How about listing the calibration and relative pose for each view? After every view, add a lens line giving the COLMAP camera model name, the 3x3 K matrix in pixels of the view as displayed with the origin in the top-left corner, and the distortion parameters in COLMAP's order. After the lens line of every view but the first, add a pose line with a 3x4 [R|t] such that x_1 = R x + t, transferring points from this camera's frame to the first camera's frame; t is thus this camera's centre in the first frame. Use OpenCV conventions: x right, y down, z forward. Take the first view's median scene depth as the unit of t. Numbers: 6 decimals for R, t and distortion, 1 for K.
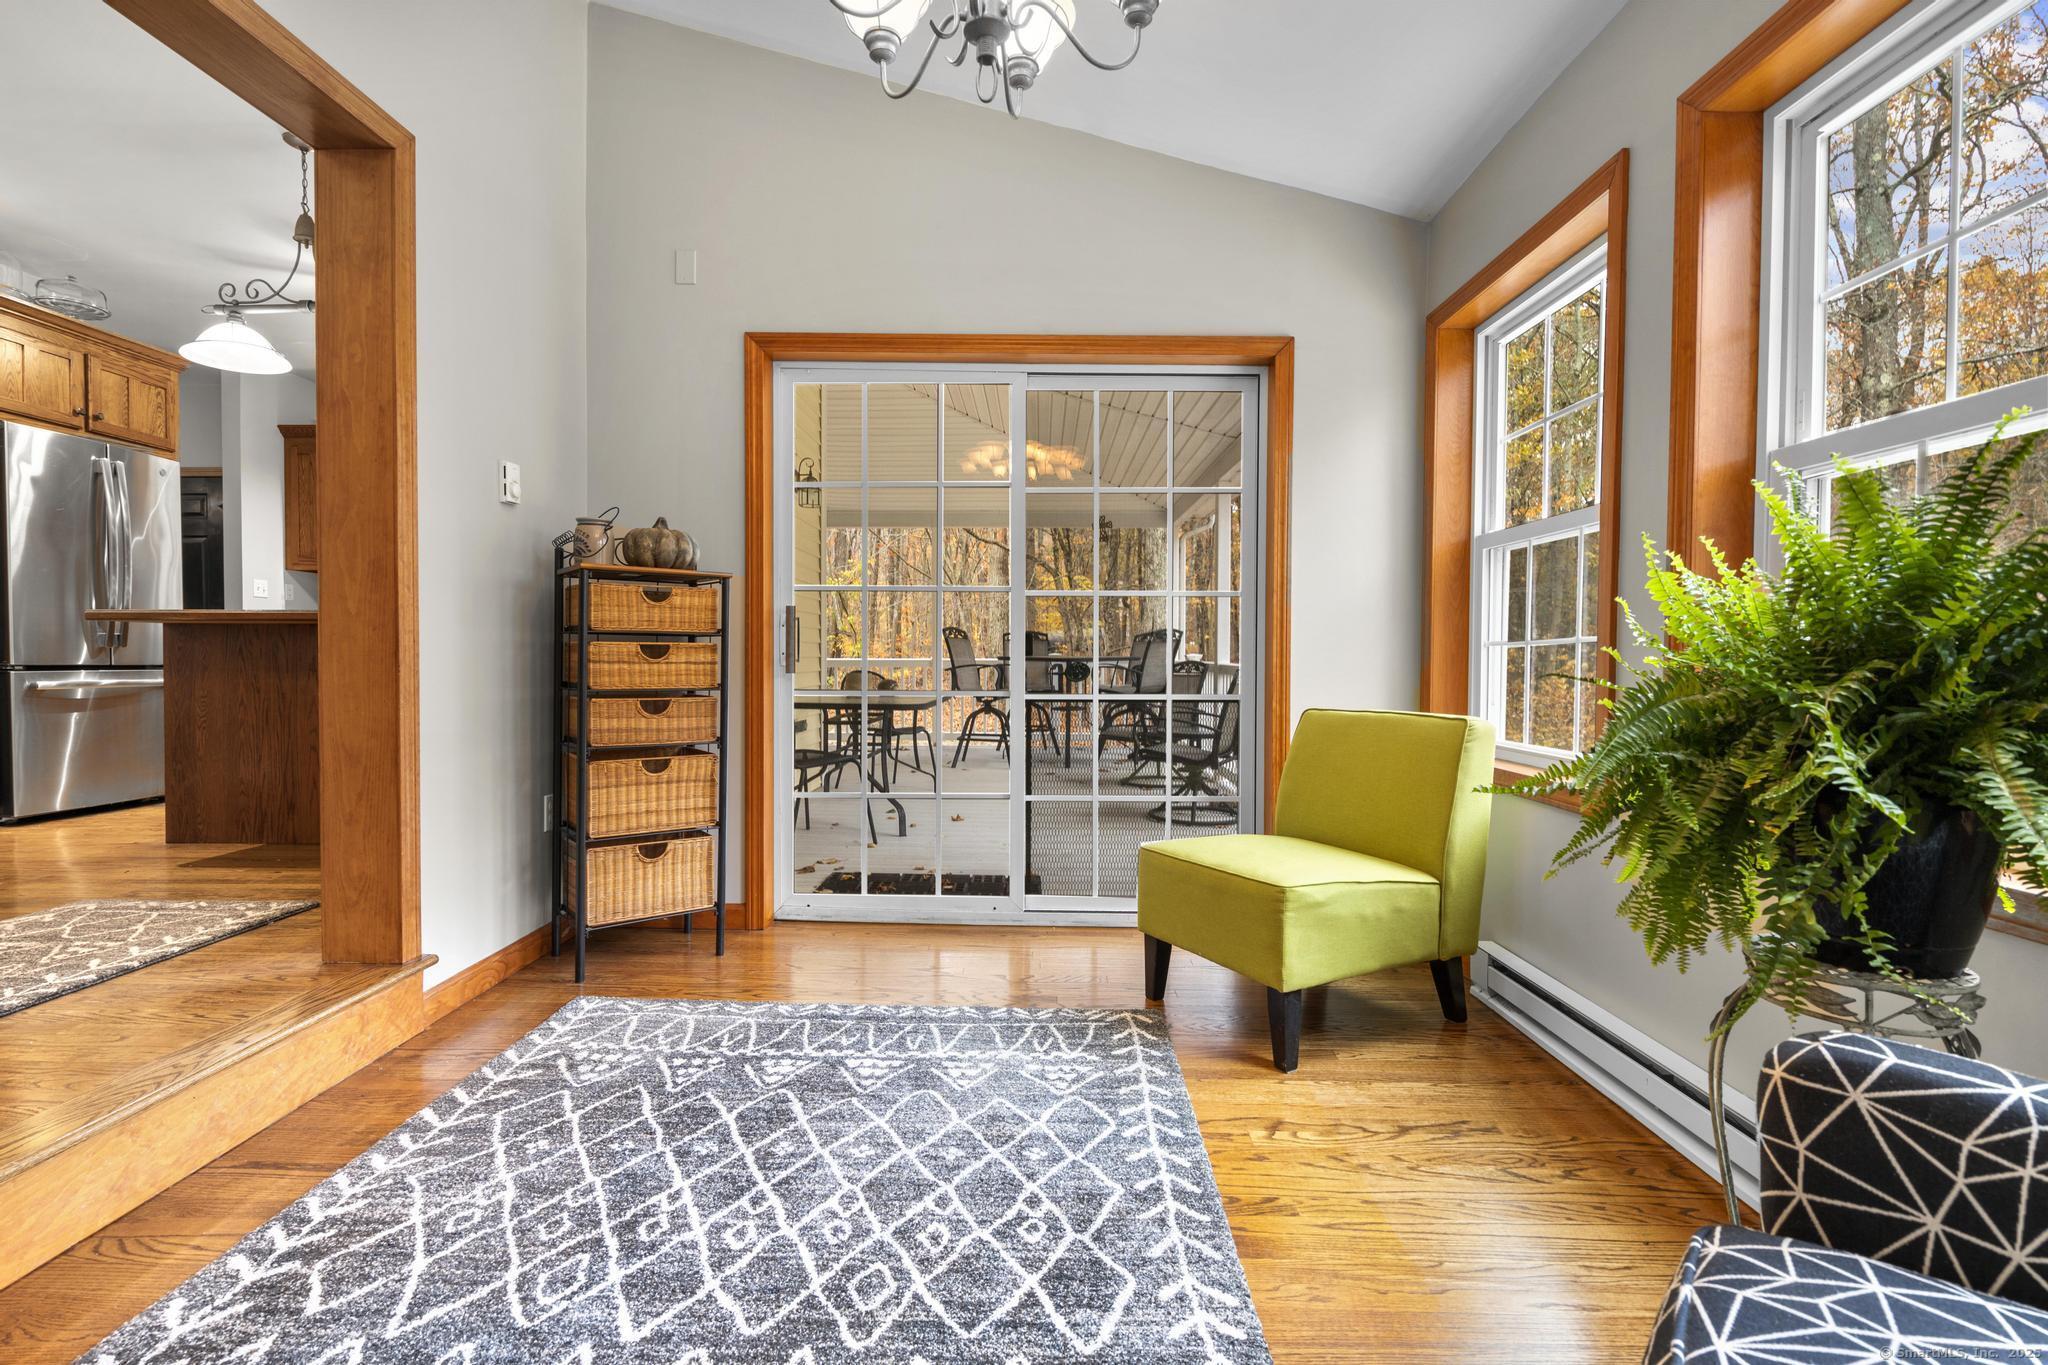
lens RADIAL K [[929.1, 0, 1015.3], [0, 929.1, 684.8], [0, 0, 1]] dist [-0.003362, 0.000049]
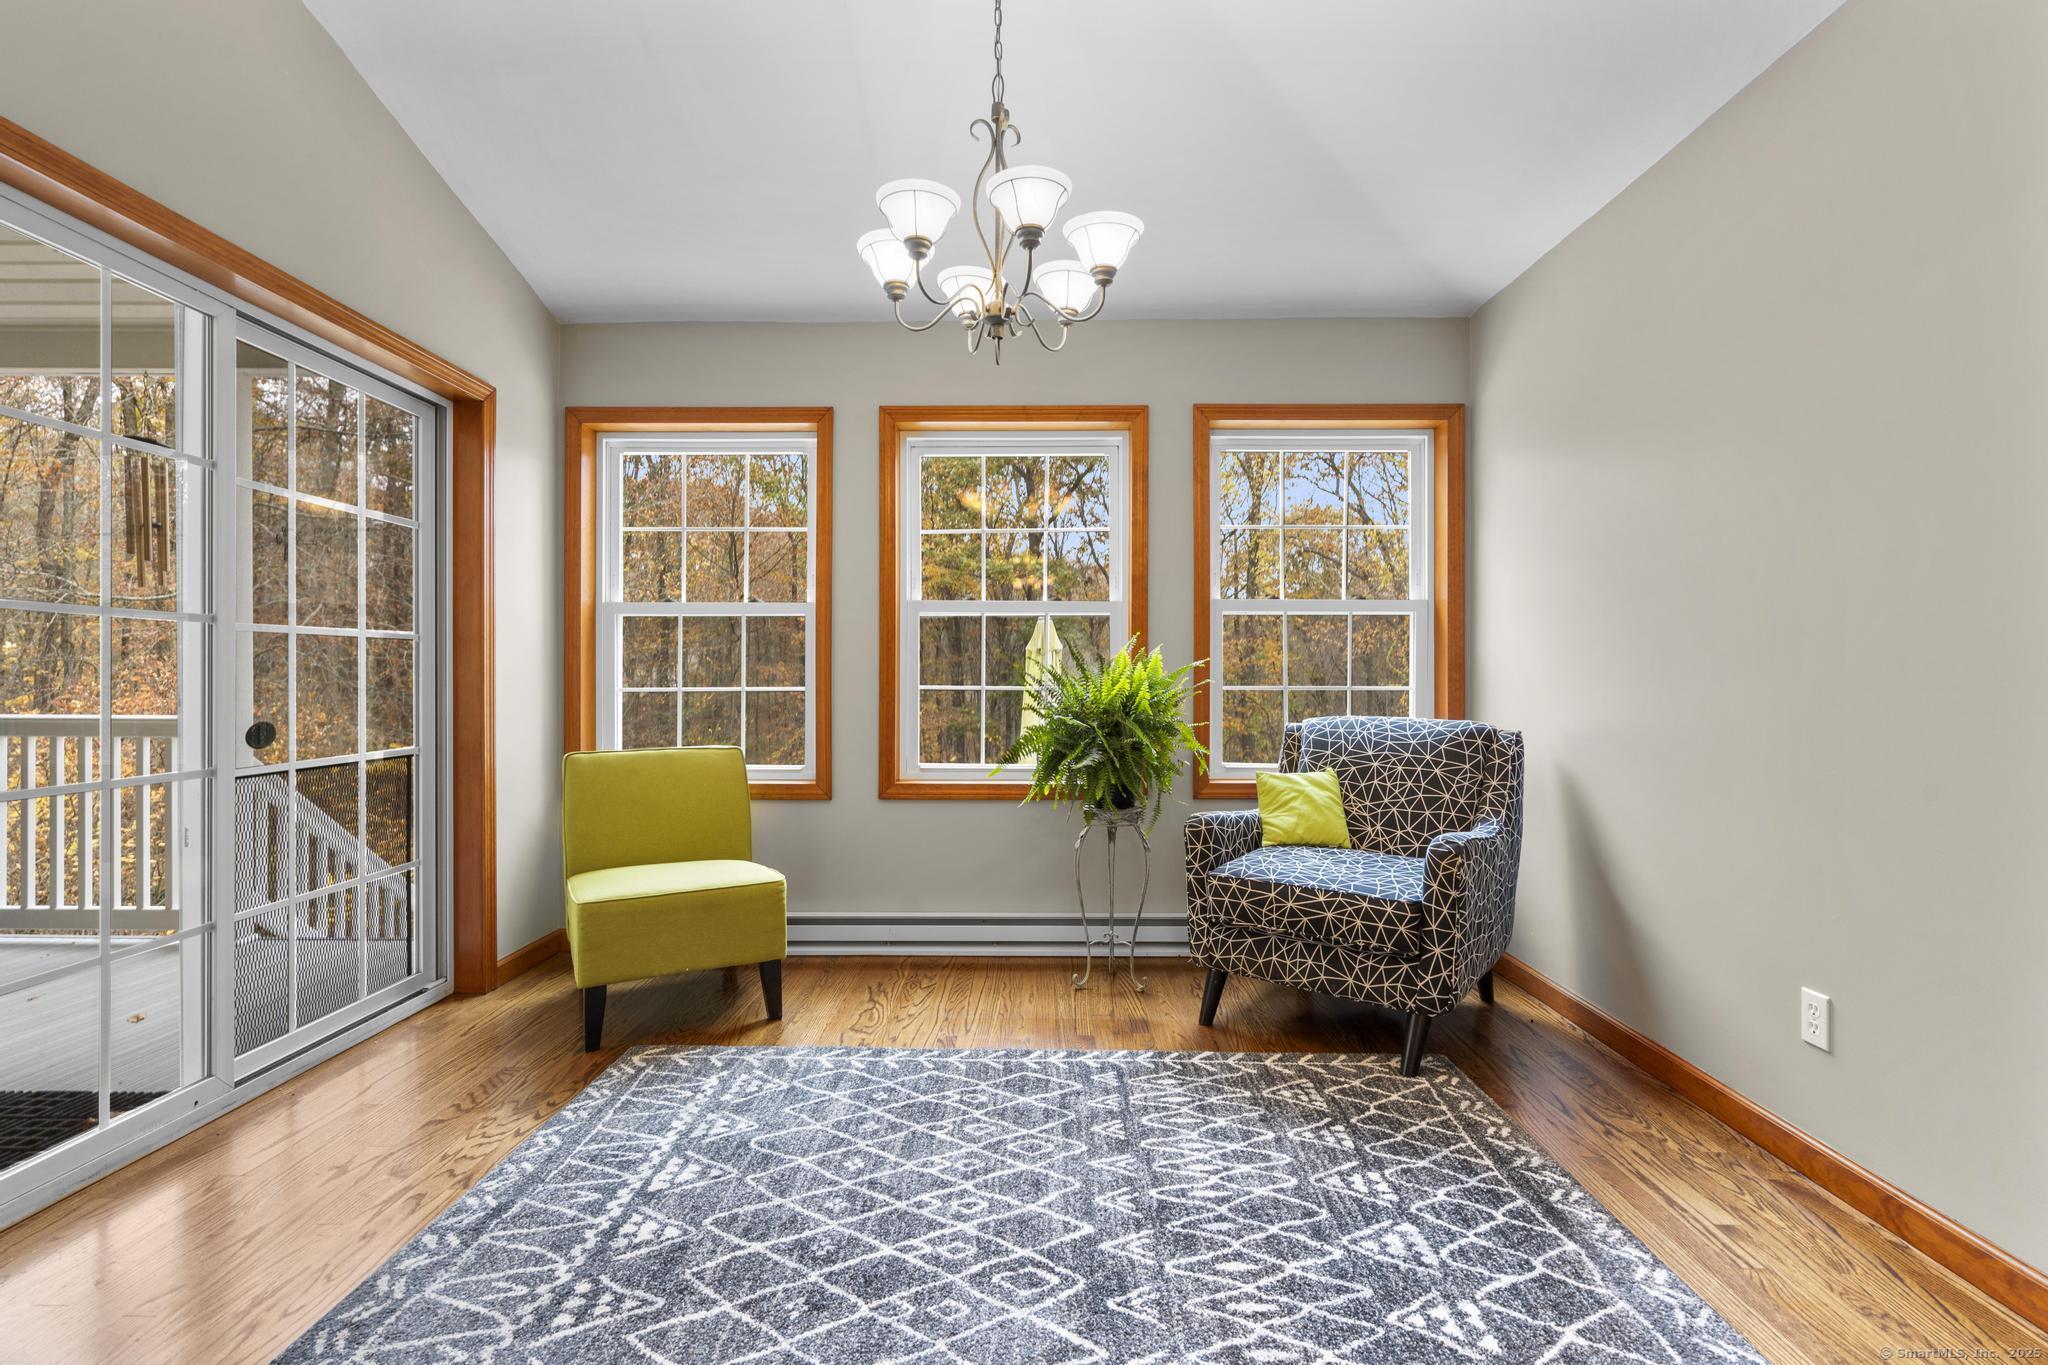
lens RADIAL K [[929.1, 0, 1018.2], [0, 929.1, 677.8], [0, 0, 1]] dist [-0.003362, 0.000049]
pose [[0.003795, -0.003626, 0.999986, -1.205135], [0.022305, 0.999745, 0.003540, -0.089030], [-0.999744, 0.022292, 0.003875, 0.720902]]
